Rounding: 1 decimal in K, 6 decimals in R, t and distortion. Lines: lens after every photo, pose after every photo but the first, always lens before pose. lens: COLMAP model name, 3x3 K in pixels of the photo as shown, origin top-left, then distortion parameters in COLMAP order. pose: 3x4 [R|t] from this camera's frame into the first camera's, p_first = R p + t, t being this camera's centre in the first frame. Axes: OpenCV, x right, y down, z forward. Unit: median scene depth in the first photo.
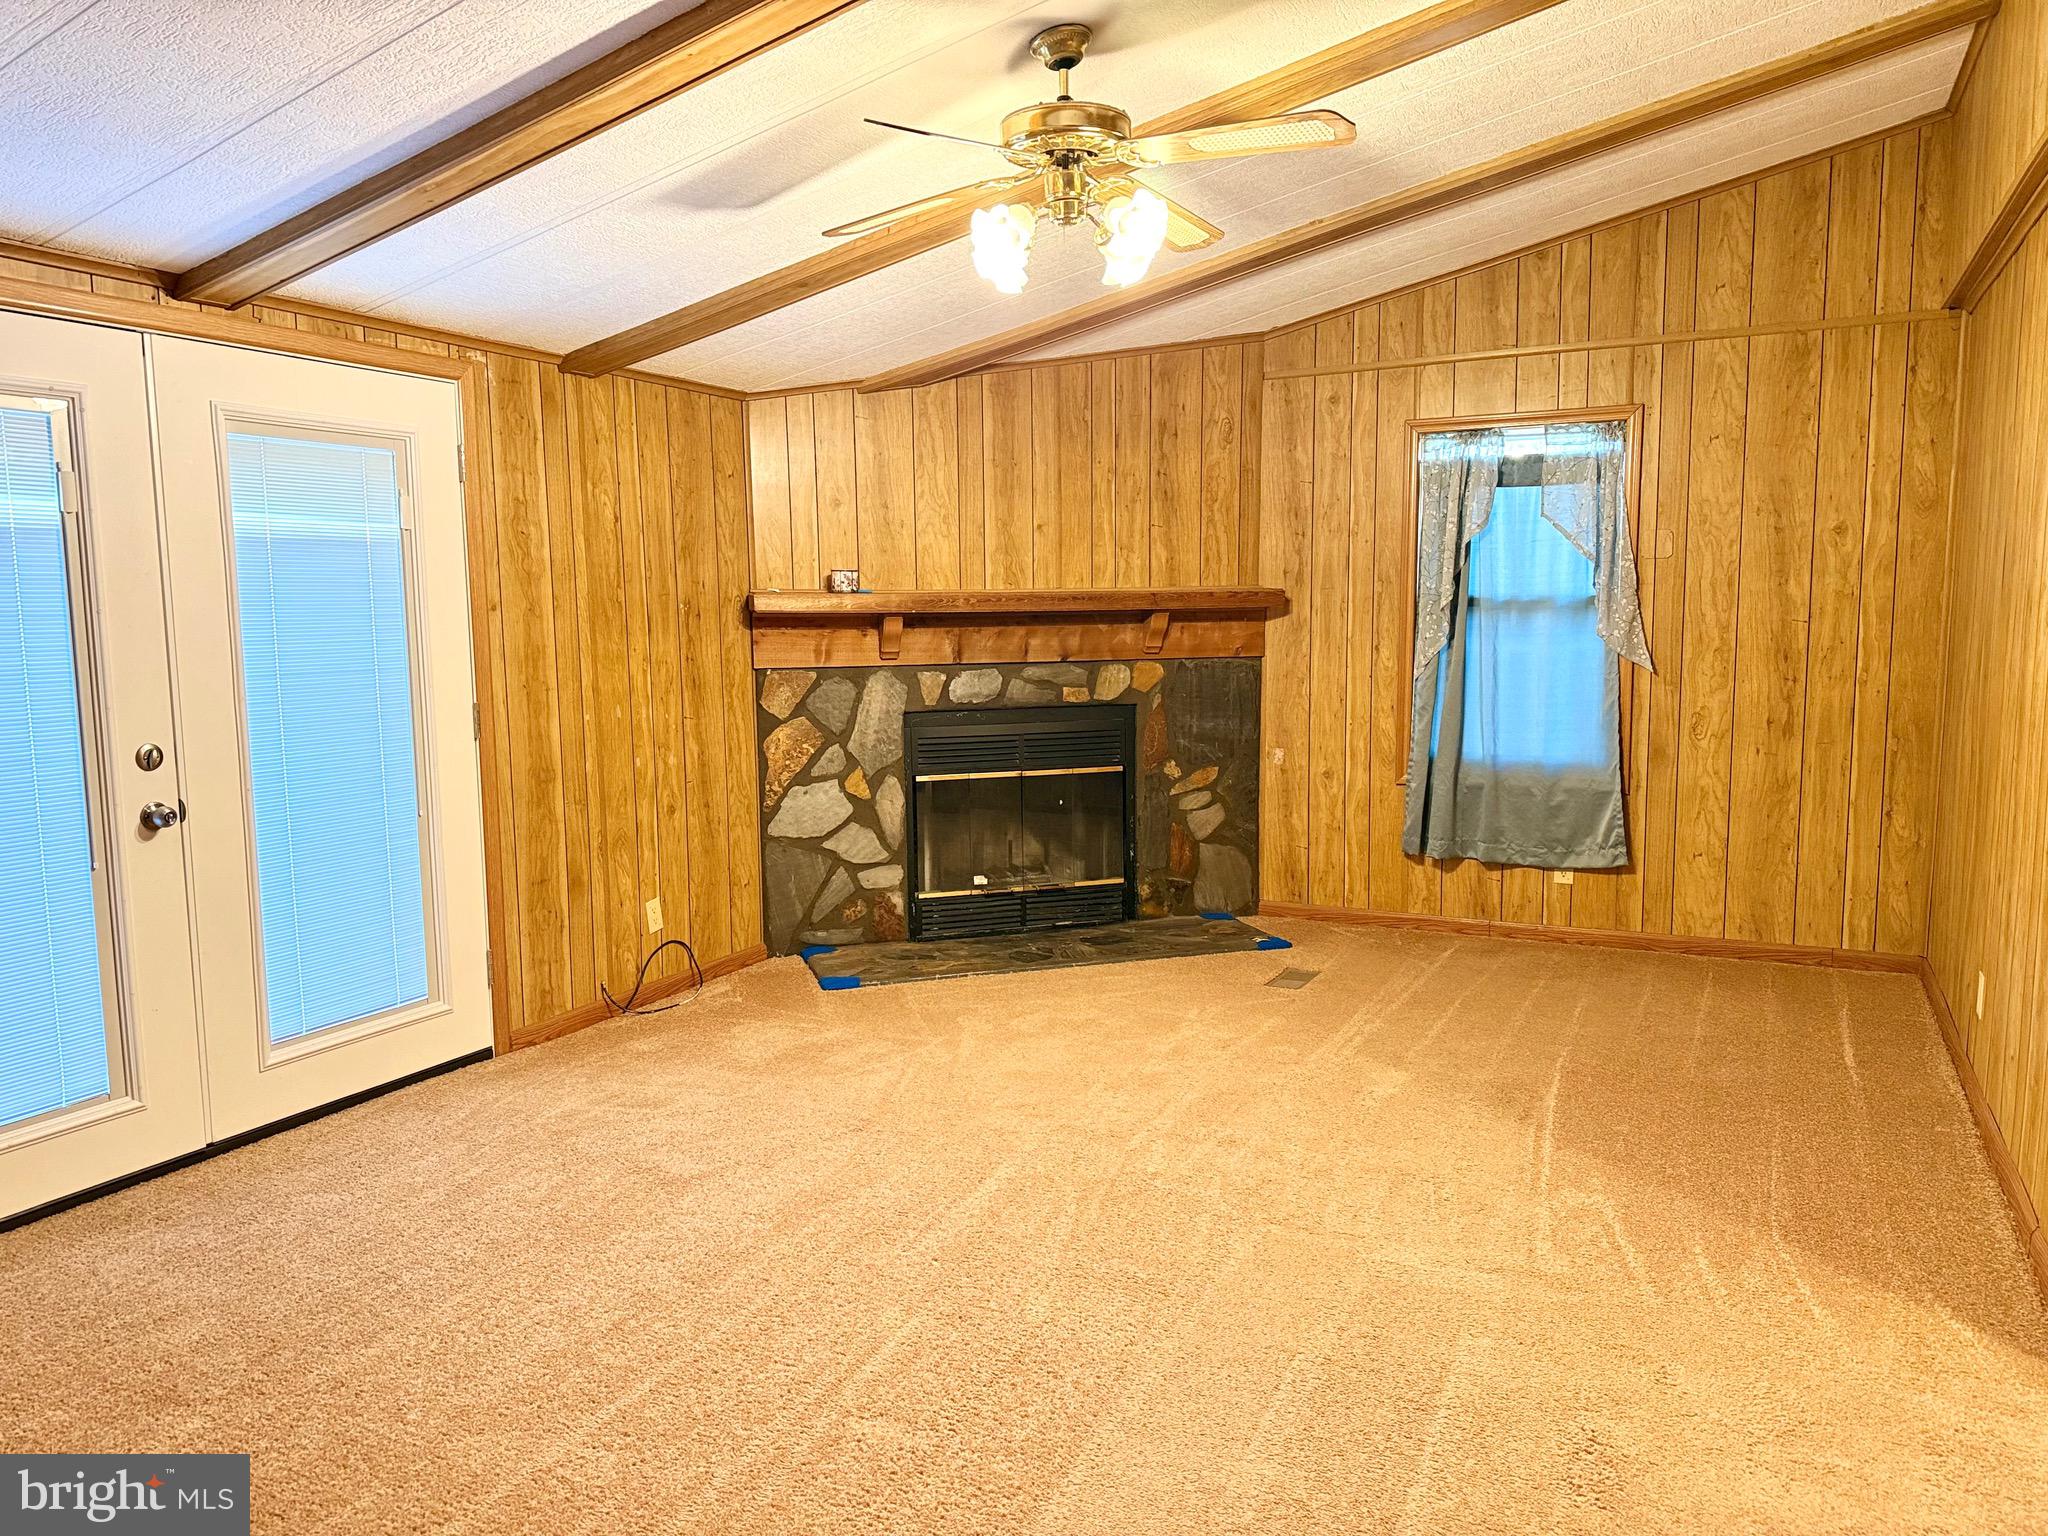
lens RADIAL K [[1410.0, 0, 1025.5], [0, 1410.0, 805.8], [0, 0, 1]] dist [0.051748, -0.075571]
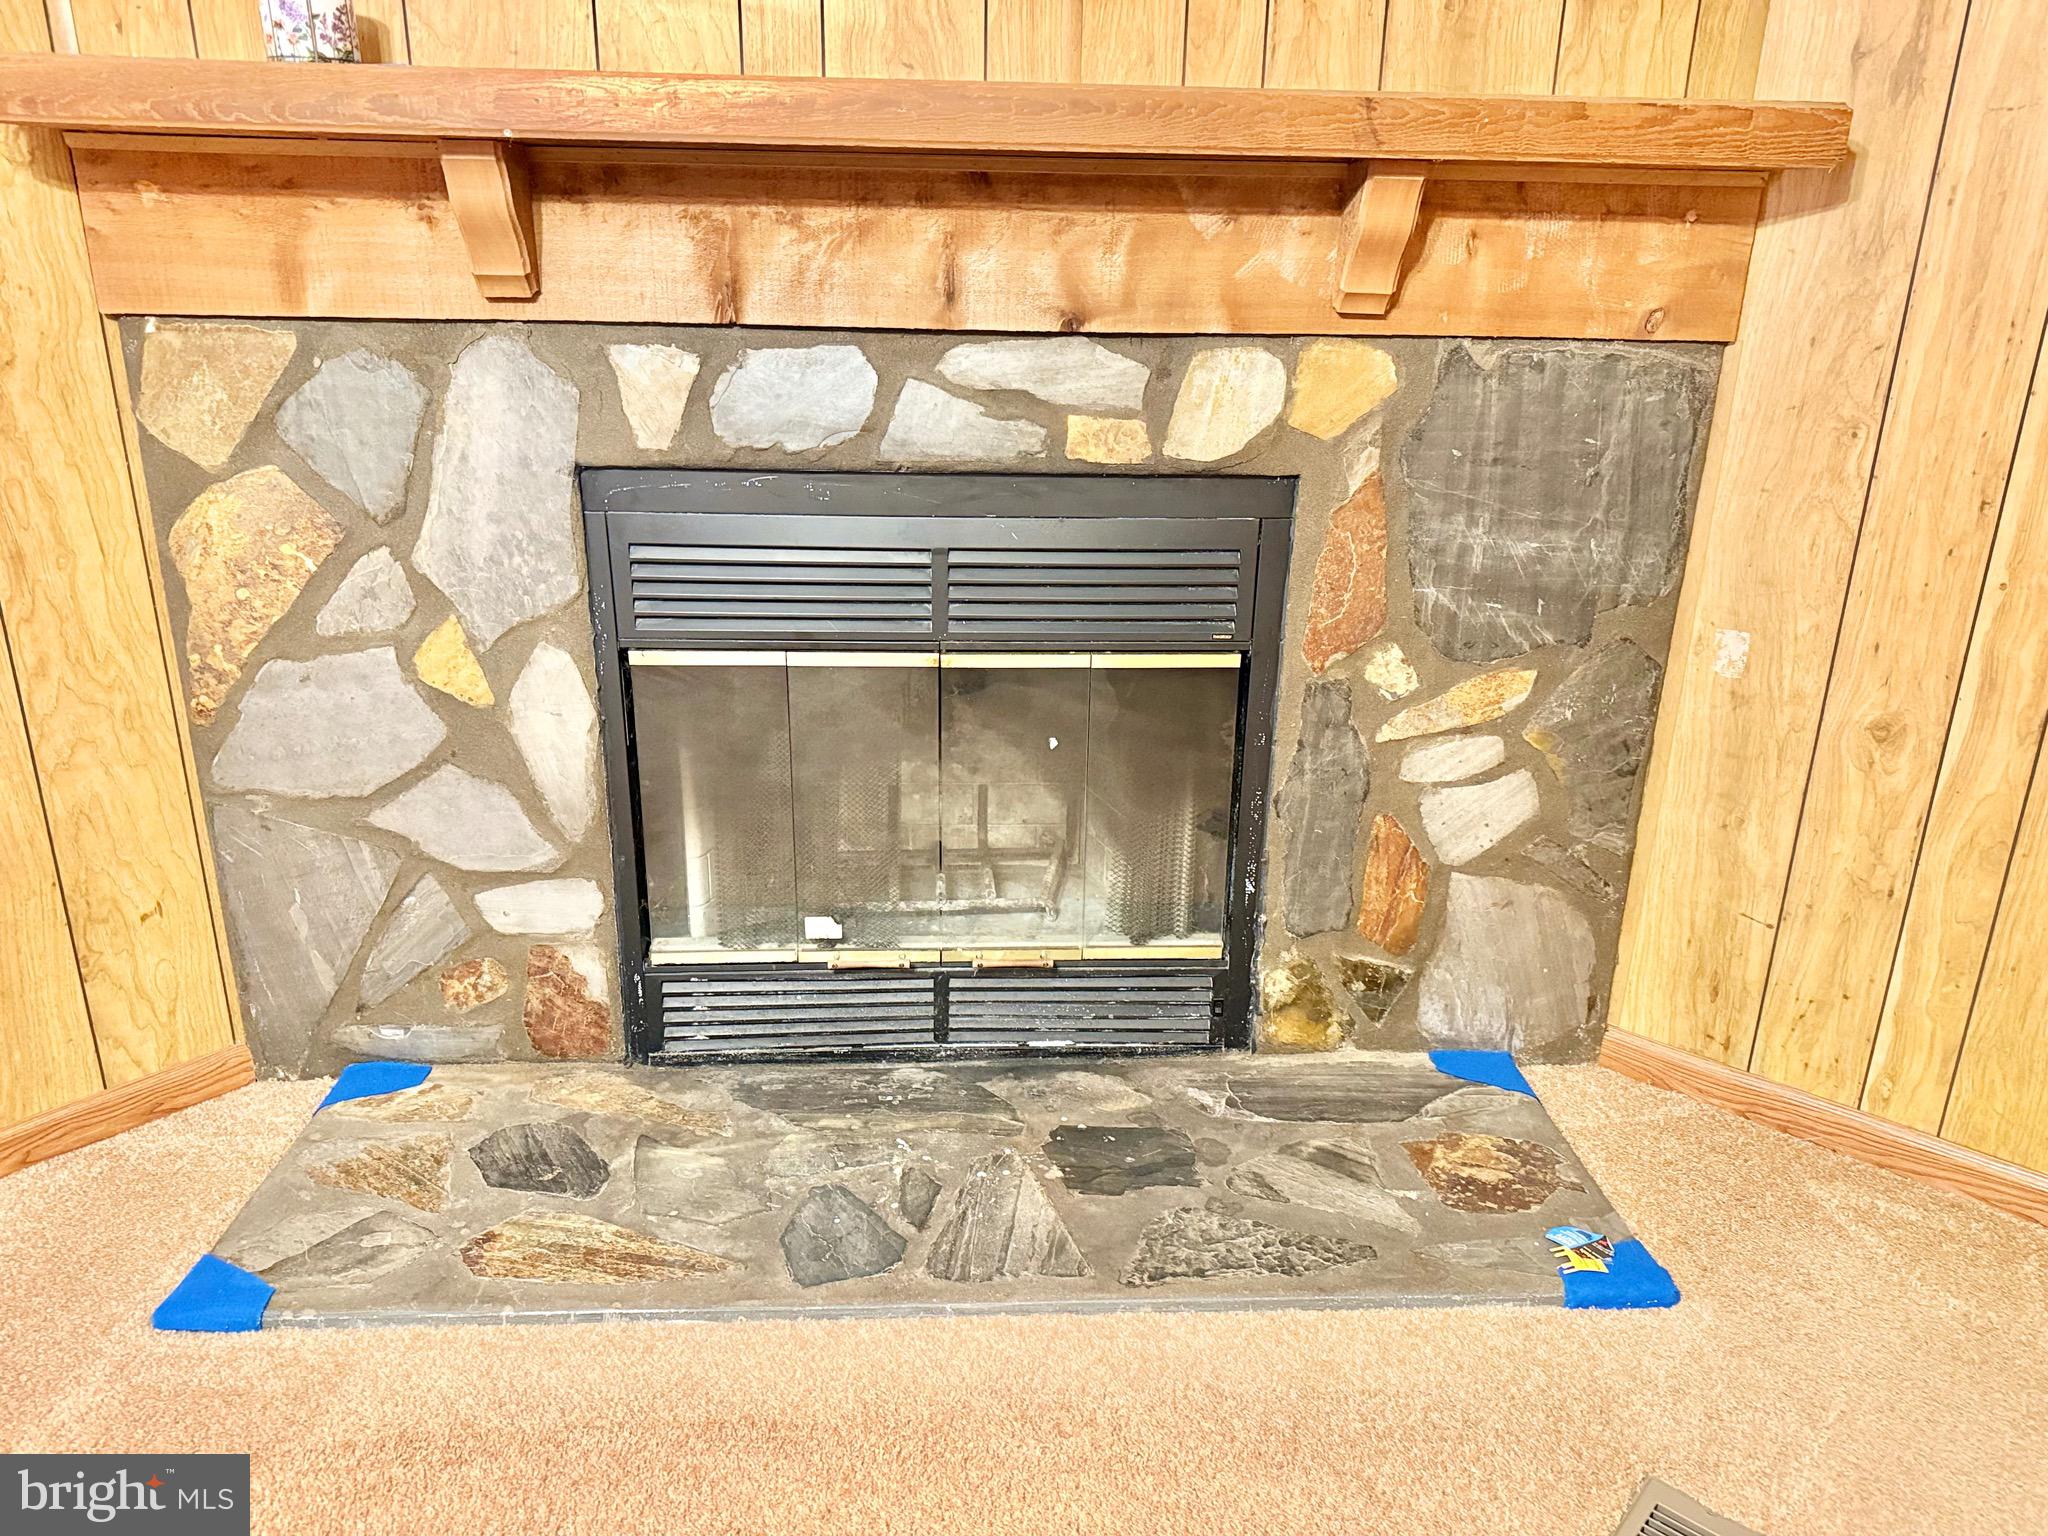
lens RADIAL K [[1410.0, 0, 1025.5], [0, 1410.0, 805.8], [0, 0, 1]] dist [0.051748, -0.075571]
pose [[0.963620, 0.119662, -0.238991, 0.108009], [-0.065988, 0.973012, 0.221117, -0.067012], [0.259000, -0.197302, 0.945511, 0.661590]]
